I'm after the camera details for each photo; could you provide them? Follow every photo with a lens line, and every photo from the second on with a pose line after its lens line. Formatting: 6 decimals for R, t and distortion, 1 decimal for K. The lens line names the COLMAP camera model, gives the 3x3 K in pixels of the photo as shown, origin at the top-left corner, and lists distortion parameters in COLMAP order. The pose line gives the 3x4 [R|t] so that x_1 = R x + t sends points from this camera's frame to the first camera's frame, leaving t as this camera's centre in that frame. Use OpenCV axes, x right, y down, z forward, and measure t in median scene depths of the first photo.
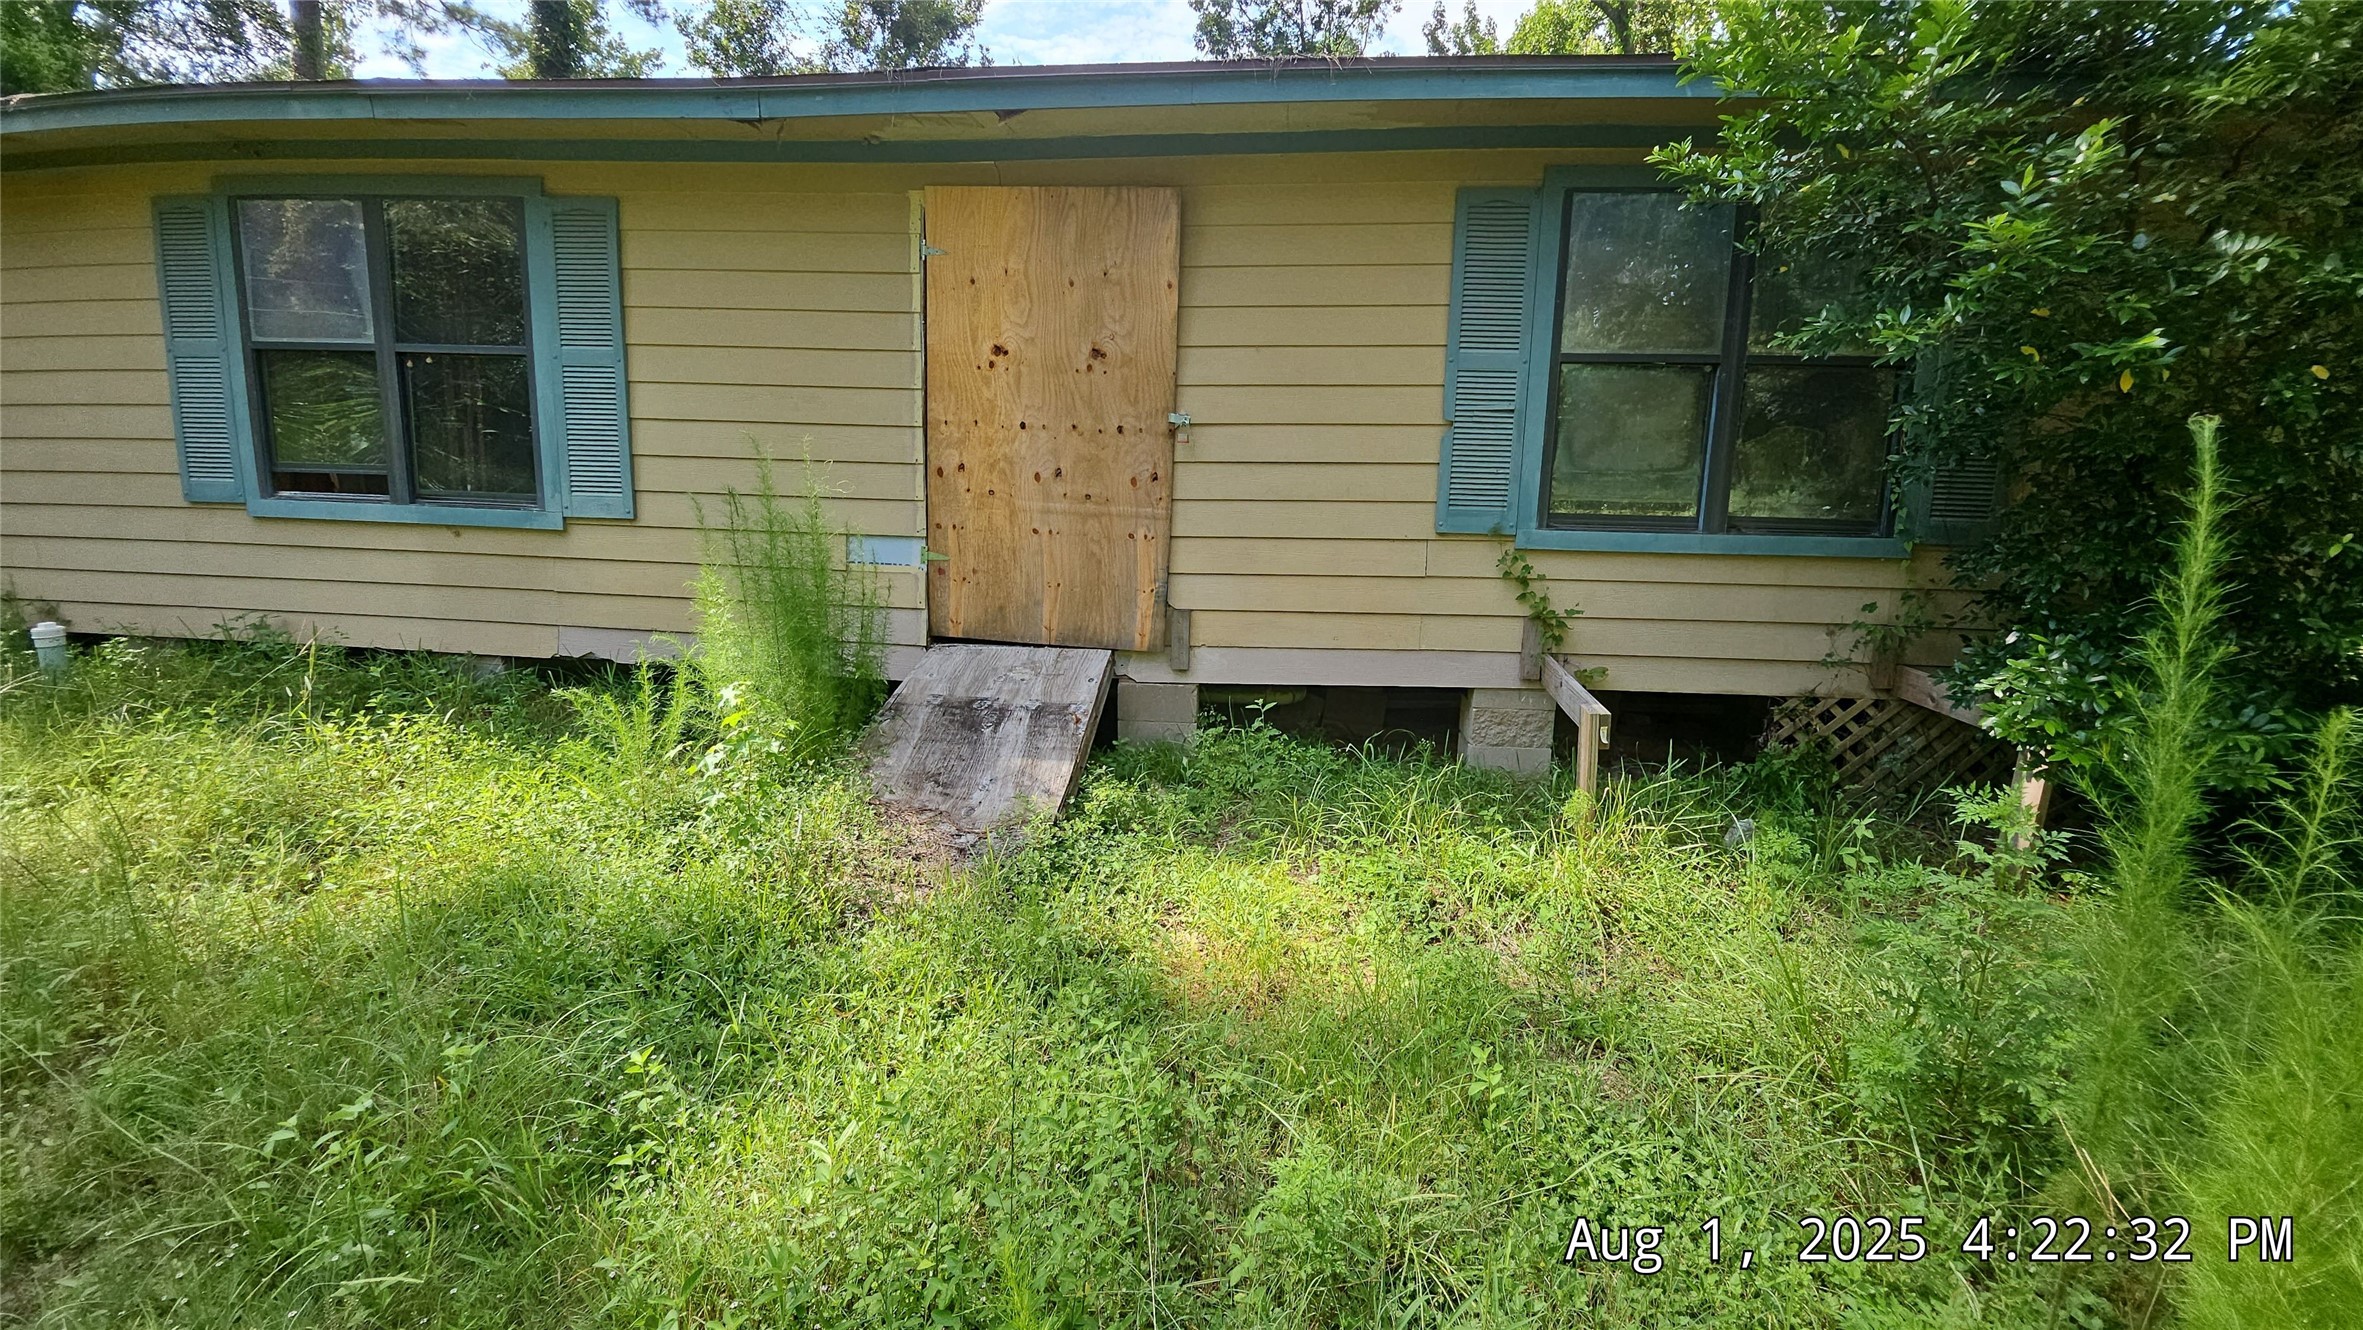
lens RADIAL K [[937.4, 0, 1206.4], [0, 937.4, 637.3], [0, 0, 1]] dist [-0.006148, -0.007603]
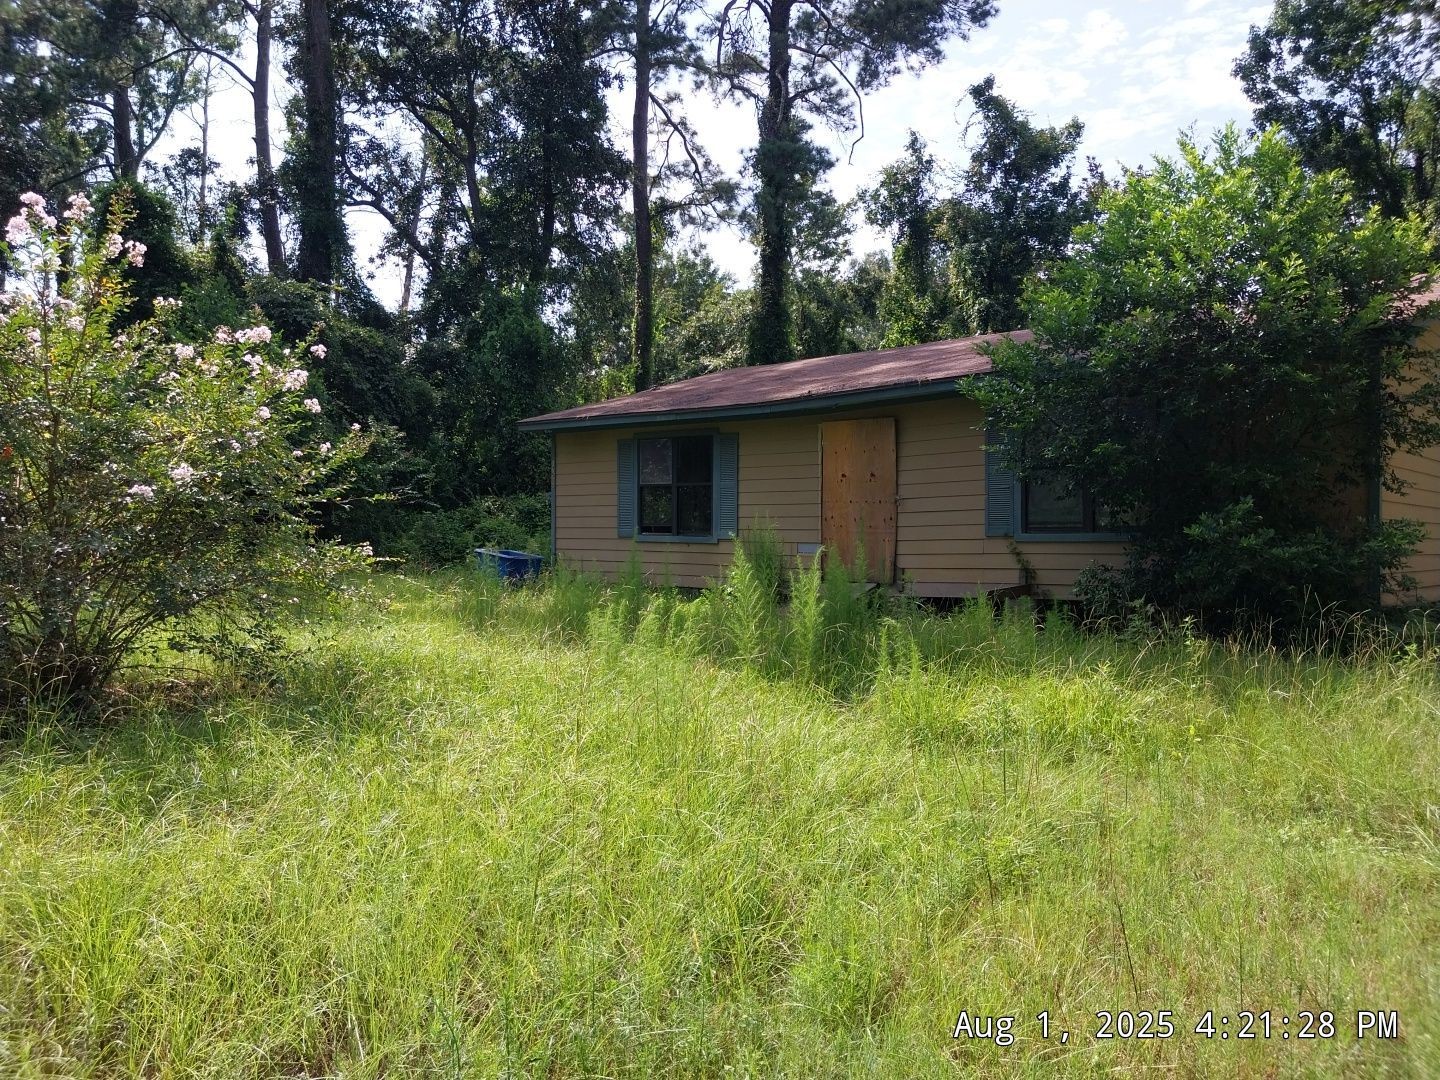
lens RADIAL K [[1098.0, 0, 738.8], [0, 1098.0, 540.2], [0, 0, 1]] dist [-0.000908, -0.002527]
pose [[0.798949, -0.023051, -0.600956, 1.458403], [-0.073990, 0.987906, -0.136261, 0.345787], [0.596829, 0.153330, 0.787581, -1.699035]]
